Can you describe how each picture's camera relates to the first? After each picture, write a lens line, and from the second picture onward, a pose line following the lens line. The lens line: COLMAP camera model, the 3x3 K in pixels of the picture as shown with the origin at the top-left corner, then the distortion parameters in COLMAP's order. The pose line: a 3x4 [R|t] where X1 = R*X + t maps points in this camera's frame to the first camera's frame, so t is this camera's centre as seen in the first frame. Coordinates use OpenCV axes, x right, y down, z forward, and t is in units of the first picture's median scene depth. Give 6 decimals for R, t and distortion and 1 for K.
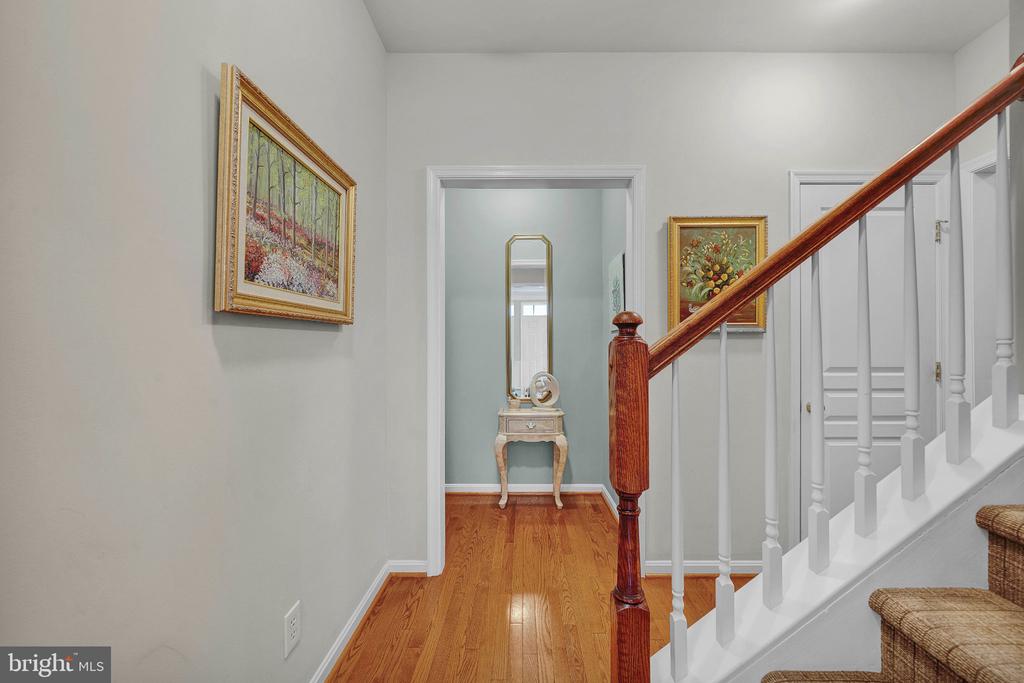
lens RADIAL K [[381.2, 0, 514.5], [0, 381.2, 342.9], [0, 0, 1]] dist [-0.000262, 0.000026]
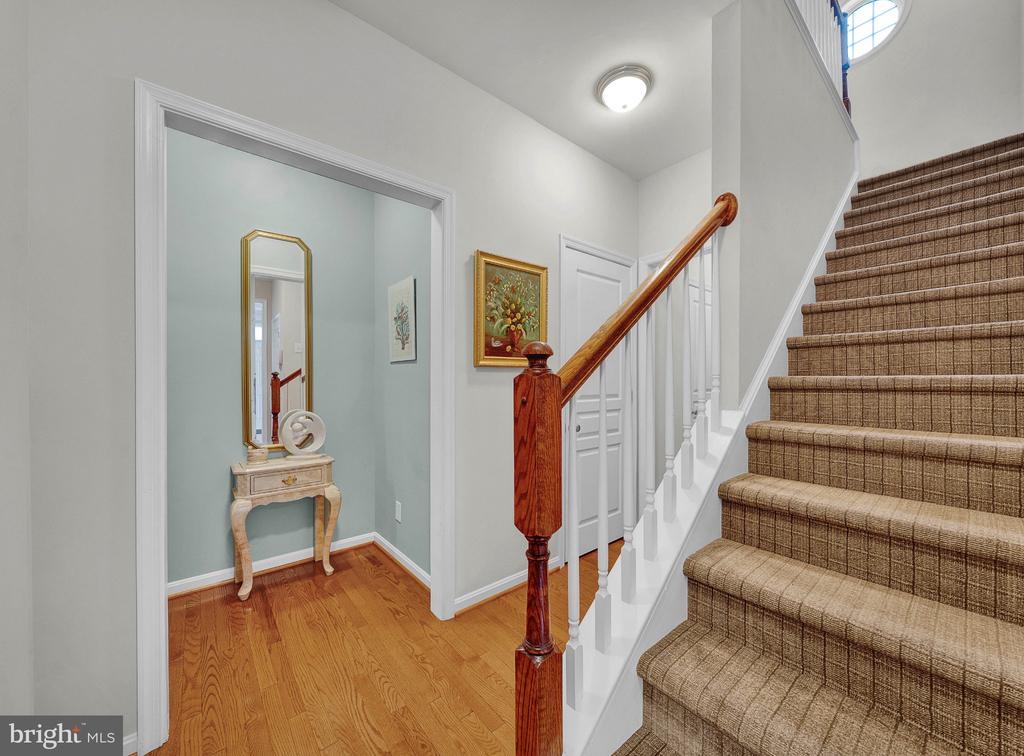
lens RADIAL K [[384.5, 0, 512.7], [0, 384.5, 378.2], [0, 0, 1]] dist [-0.003841, -0.000531]
pose [[0.759711, 0.002705, 0.650255, -0.177517], [-0.008287, 0.999950, 0.005523, 0.000904], [-0.650208, -0.009585, 0.759696, 0.162587]]
